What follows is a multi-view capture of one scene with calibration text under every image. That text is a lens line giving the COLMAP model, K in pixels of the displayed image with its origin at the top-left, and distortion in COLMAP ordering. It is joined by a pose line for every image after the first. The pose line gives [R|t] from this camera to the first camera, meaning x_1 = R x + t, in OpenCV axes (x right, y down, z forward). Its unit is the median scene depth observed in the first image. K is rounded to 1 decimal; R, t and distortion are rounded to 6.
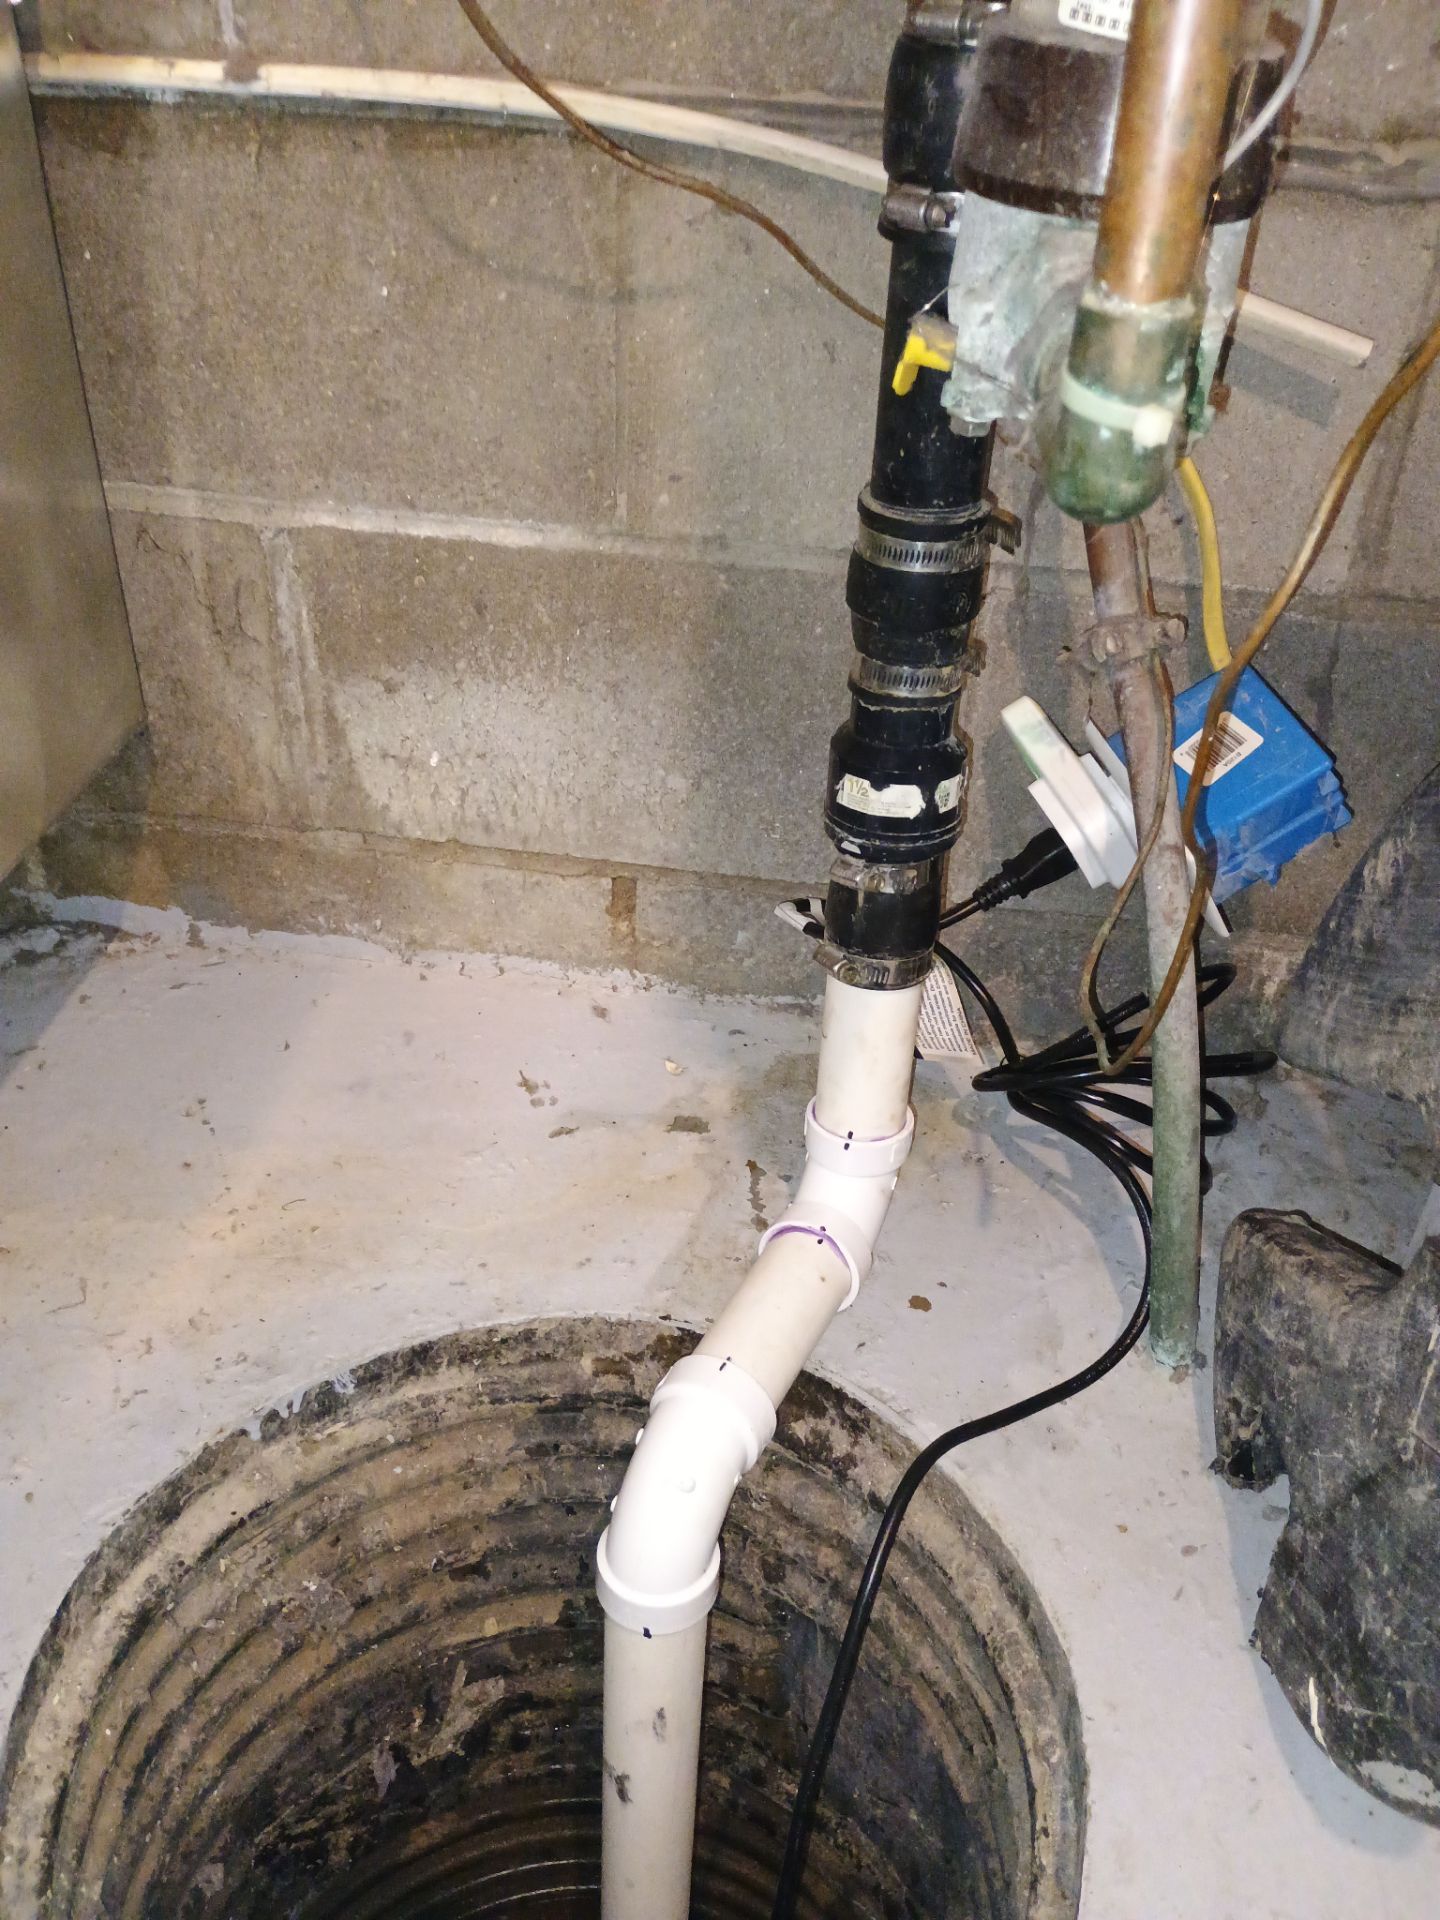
lens RADIAL K [[1651.8, 0, 720.7], [0, 1651.8, 968.6], [0, 0, 1]] dist [0.056392, -0.070772]
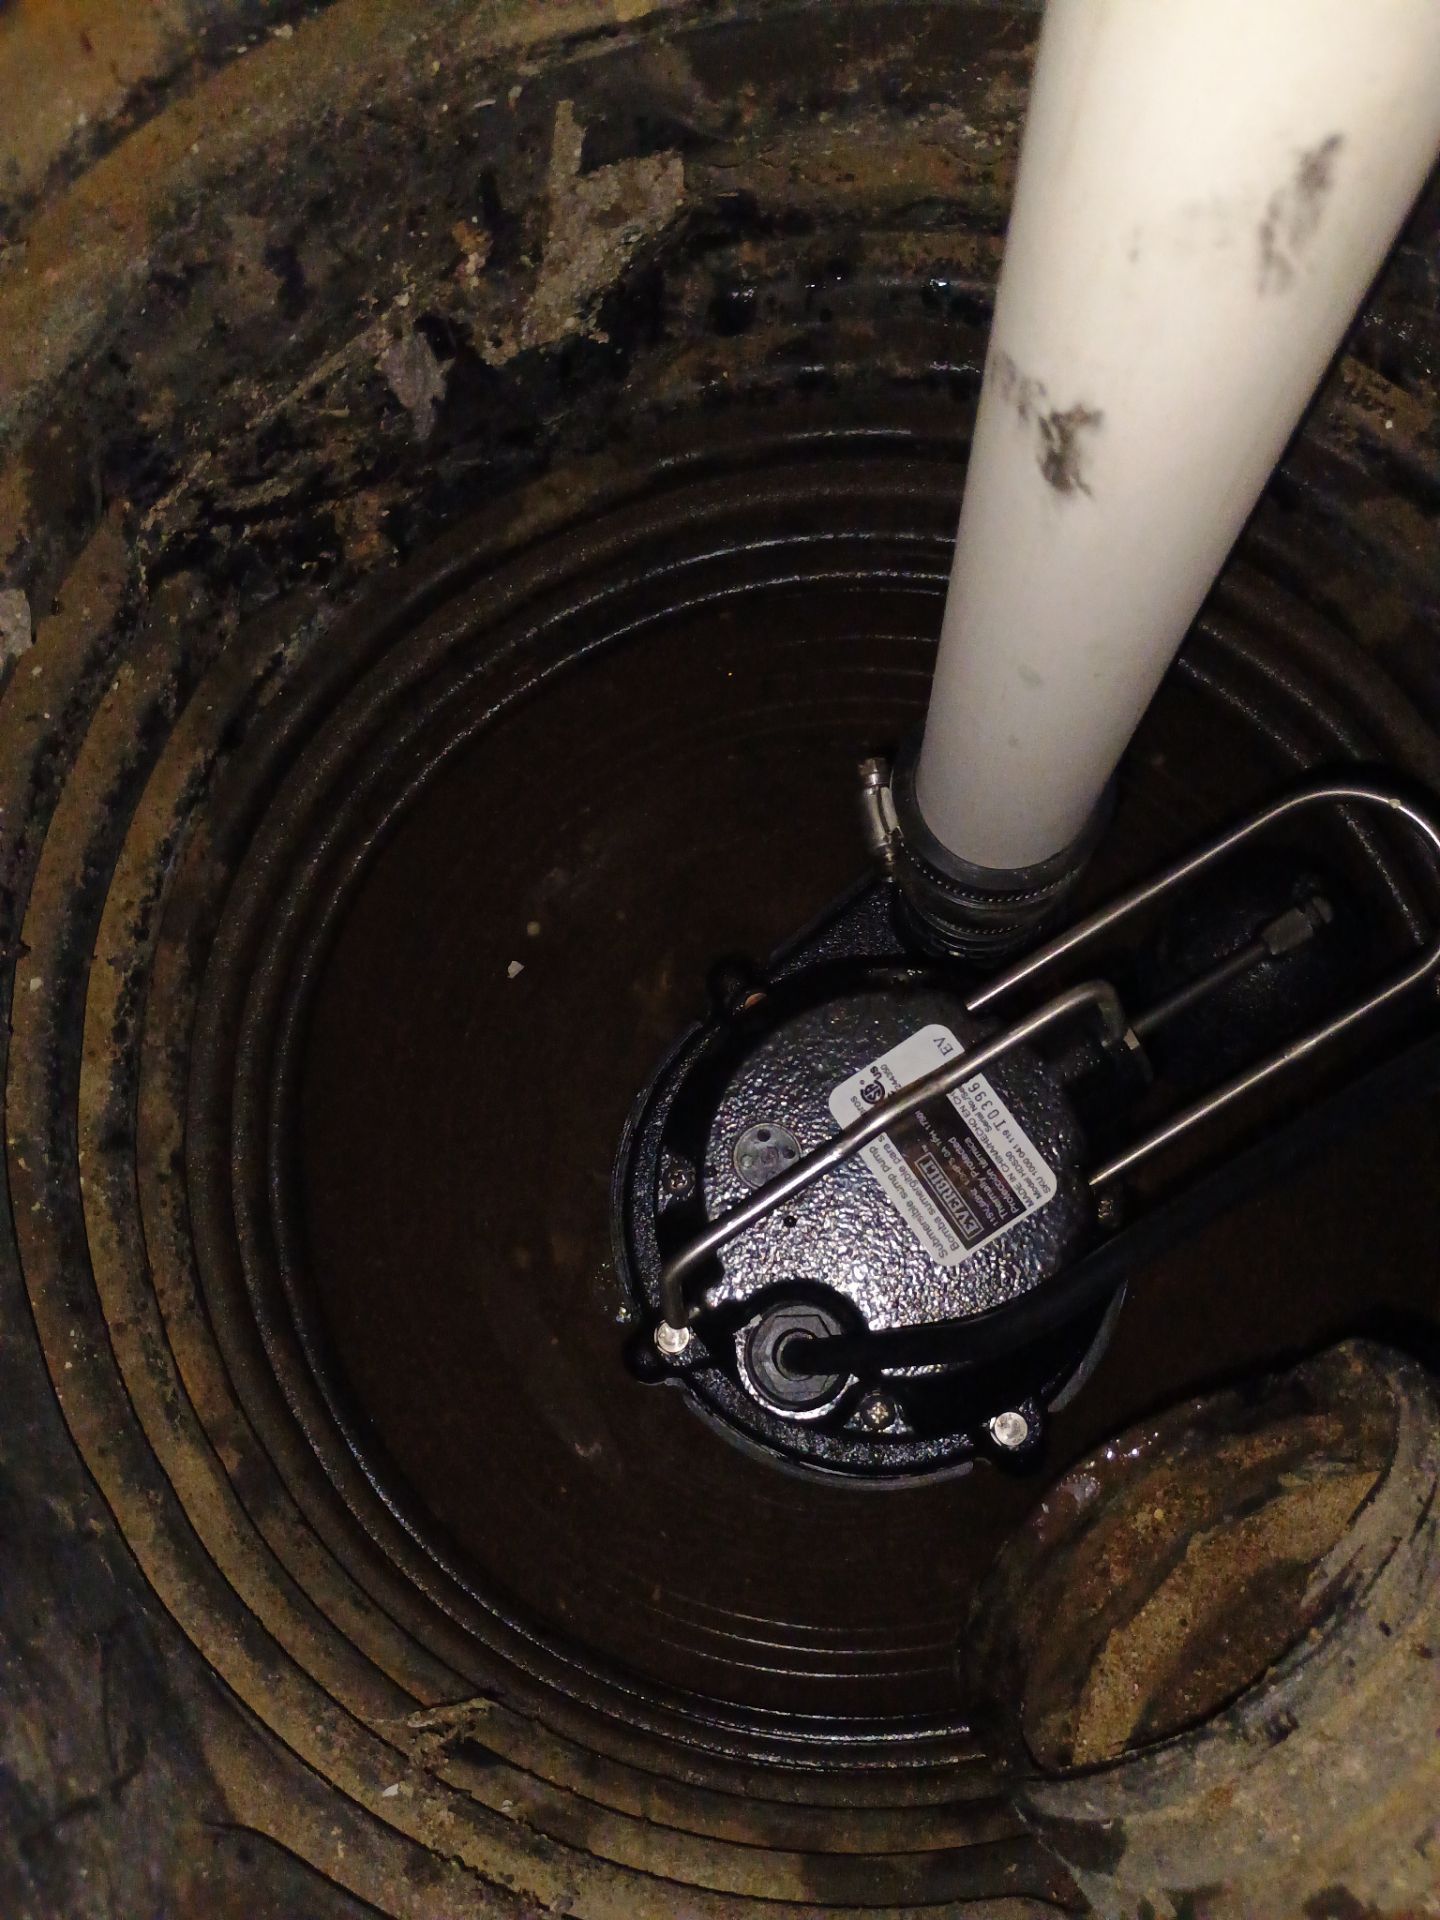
lens RADIAL K [[1686.7, 0, 714.7], [0, 1686.7, 973.4], [0, 0, 1]] dist [0.053358, -0.054713]
pose [[0.991398, 0.047560, -0.121938, -0.071710], [0.053720, 0.701694, 0.710450, 0.308643], [0.119352, -0.710889, 0.693103, 0.652539]]
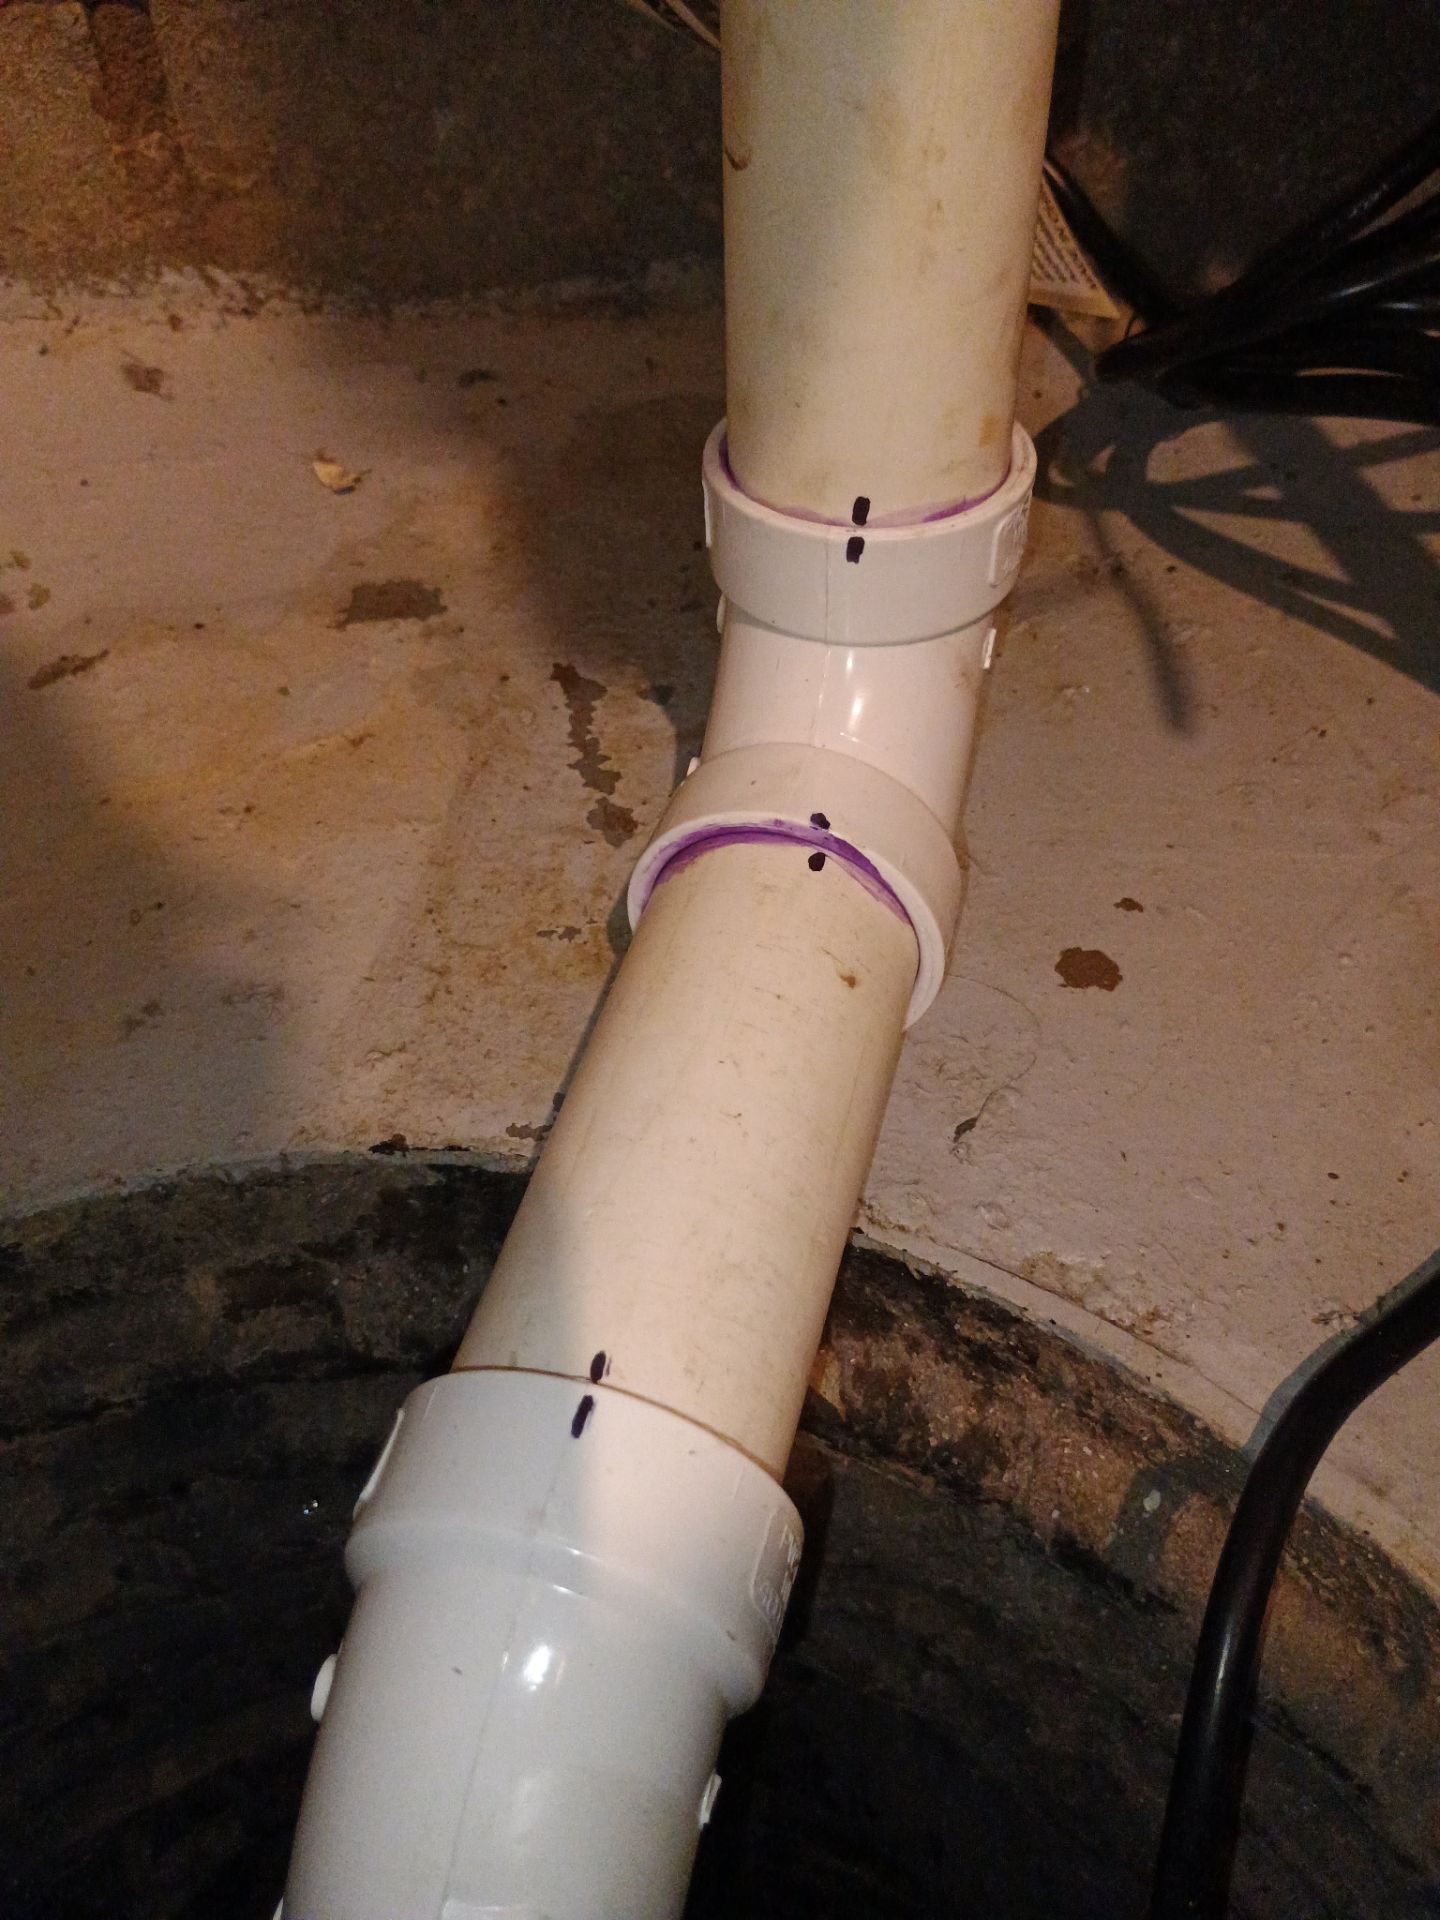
lens RADIAL K [[1769.9, 0, 716.6], [0, 1769.9, 961.9], [0, 0, 1]] dist [0.023019, -0.006381]
pose [[0.981807, -0.172685, 0.078967, 0.009910], [0.146284, 0.953012, 0.265271, 0.083256], [-0.121065, -0.248893, 0.960935, 0.618995]]
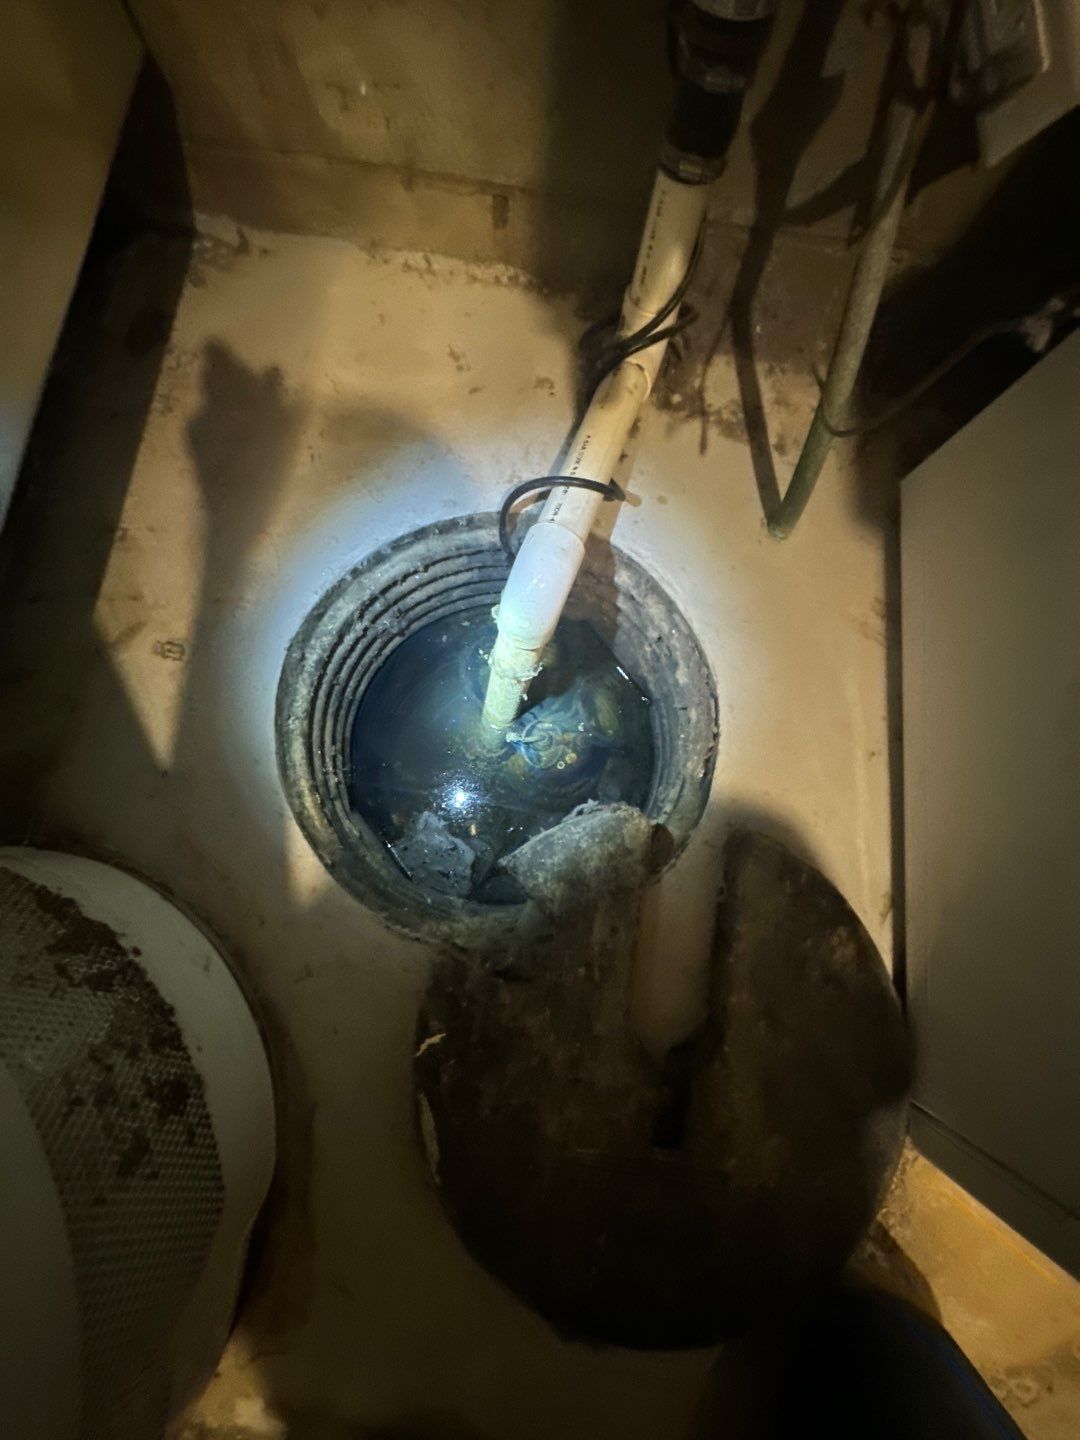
lens RADIAL K [[573.5, 0, 542.2], [0, 573.5, 721.9], [0, 0, 1]] dist [0.002617, 0.000157]
pose [[0.999758, -0.015727, 0.015350, -0.040199], [0.000544, 0.715990, 0.698110, -0.092553], [-0.021970, -0.697933, 0.715826, 0.298589]]
